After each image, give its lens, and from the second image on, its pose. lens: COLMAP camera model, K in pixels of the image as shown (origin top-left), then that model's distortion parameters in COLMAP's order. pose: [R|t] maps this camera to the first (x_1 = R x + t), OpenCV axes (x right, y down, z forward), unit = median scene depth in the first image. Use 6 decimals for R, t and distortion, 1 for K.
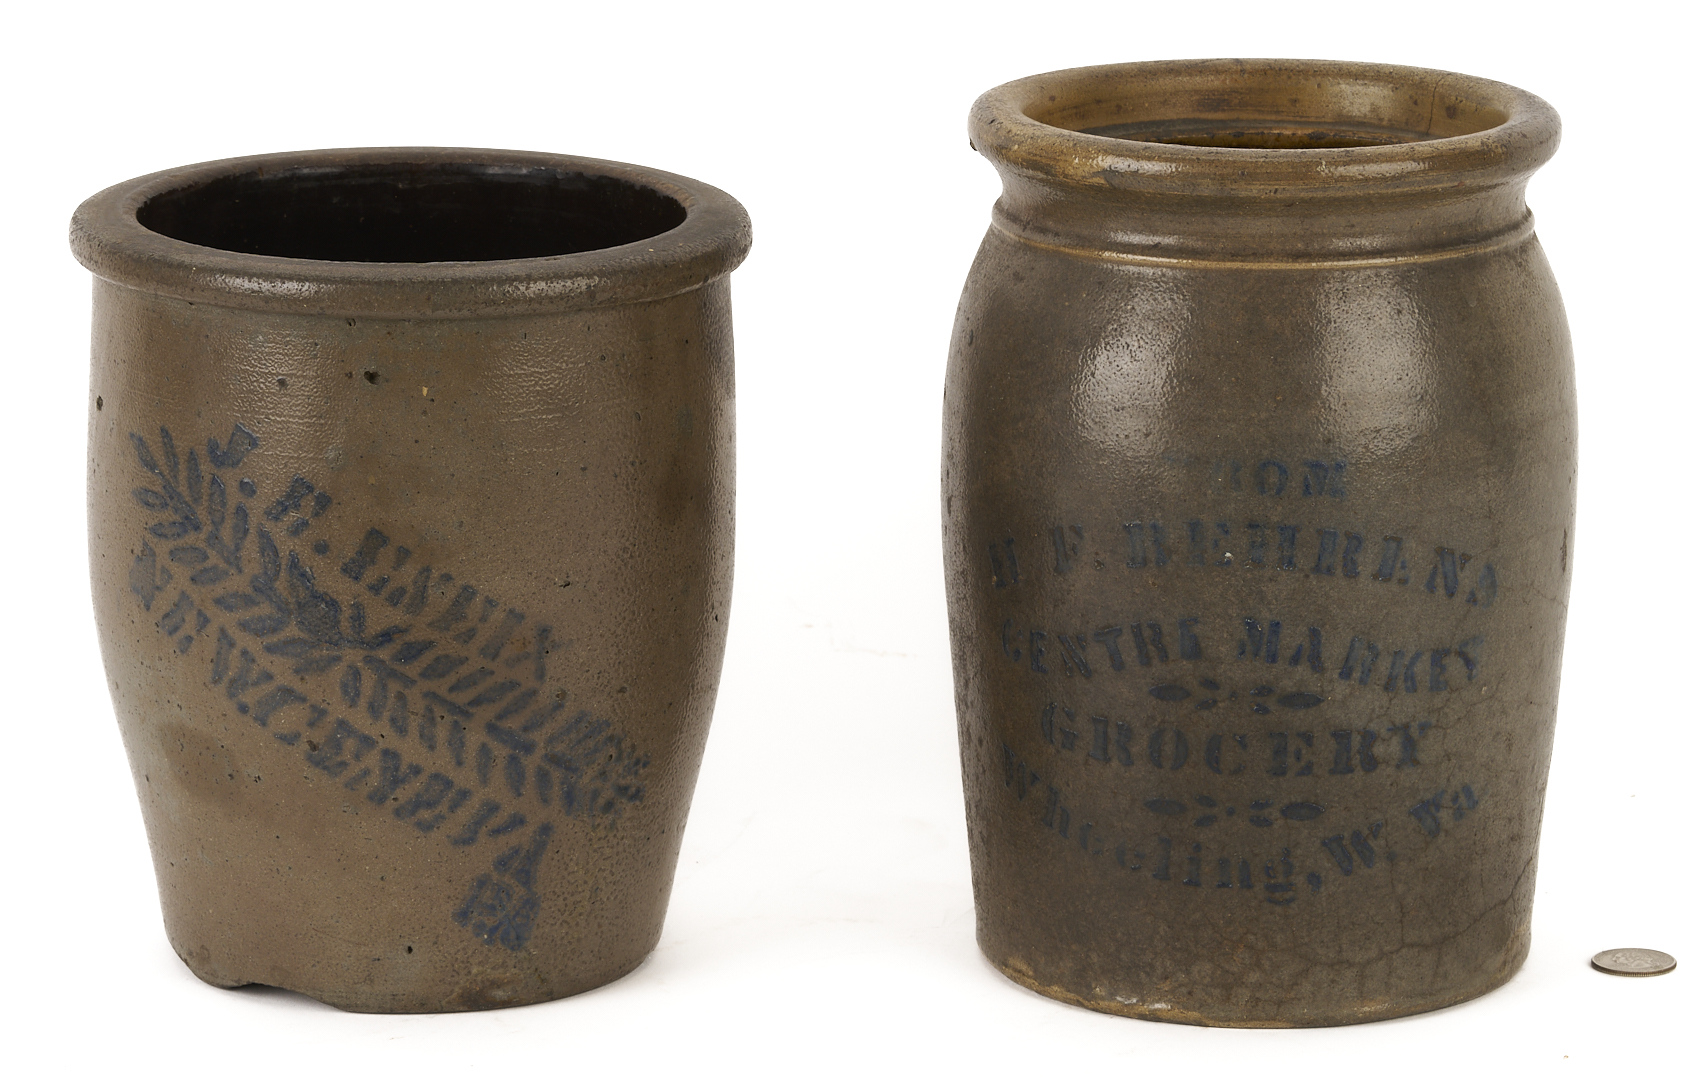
lens RADIAL K [[8636.3, 0, 831.0], [0, 8636.3, 531.4], [0, 0, 1]] dist [-0.139847, 0.000000]
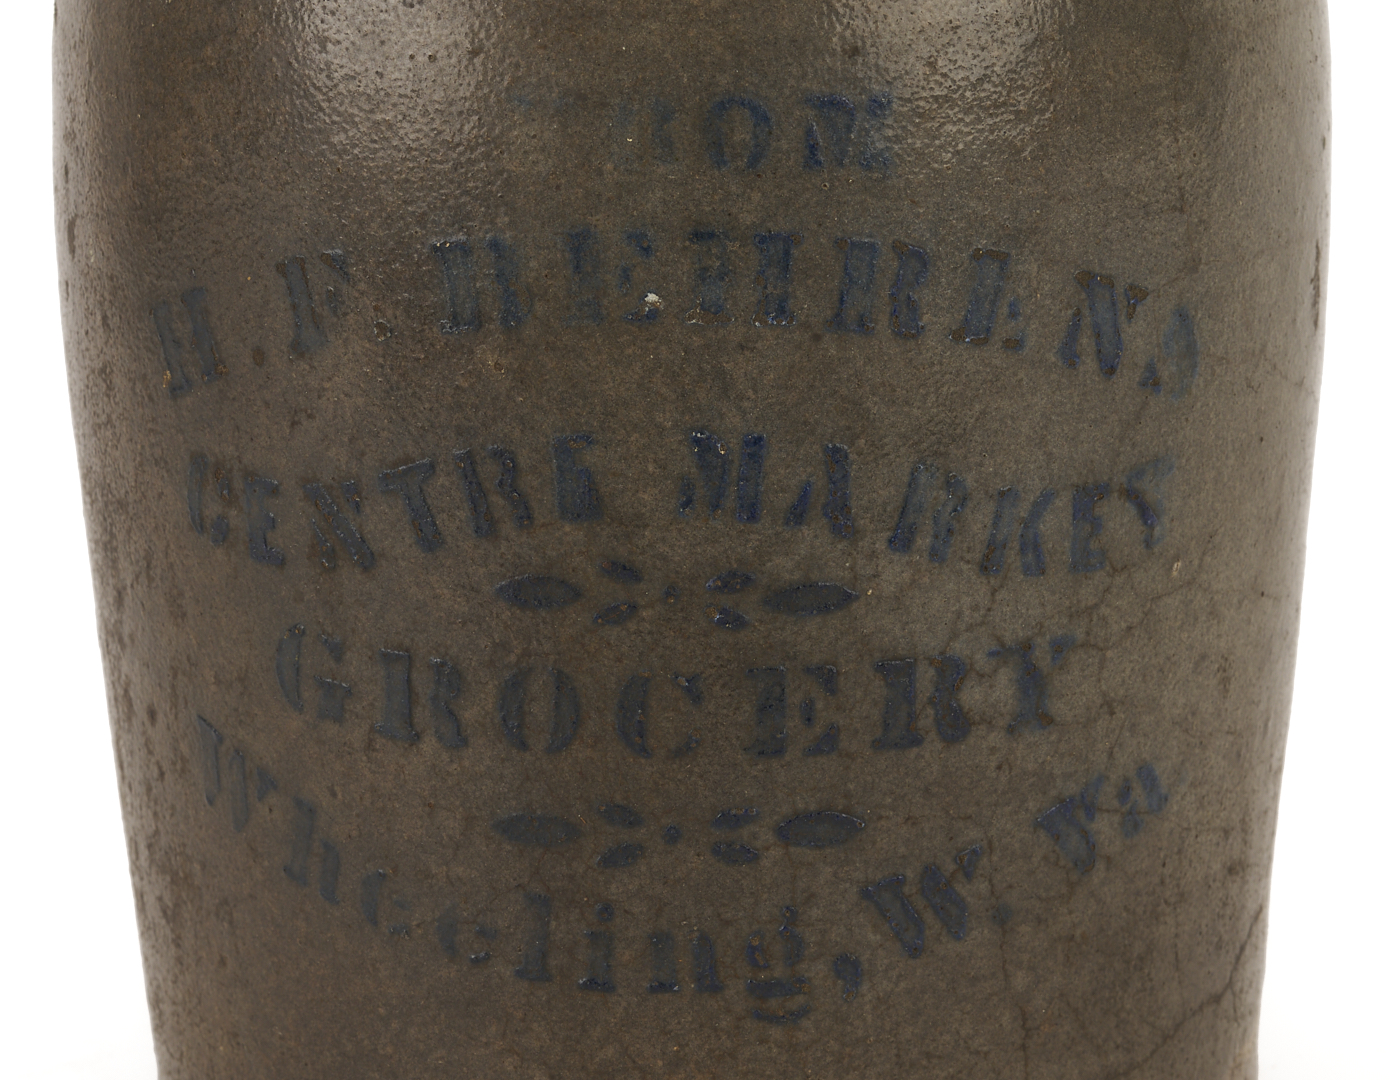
lens RADIAL K [[8965.9, 0, 694.6], [0, 8965.9, 538.6], [0, 0, 1]] dist [-0.384468, 0.000000]
pose [[0.996475, -0.035077, 0.076207, 0.009810], [0.035779, 0.999329, -0.007865, 0.019865], [-0.075880, 0.010564, 0.997061, 0.498496]]
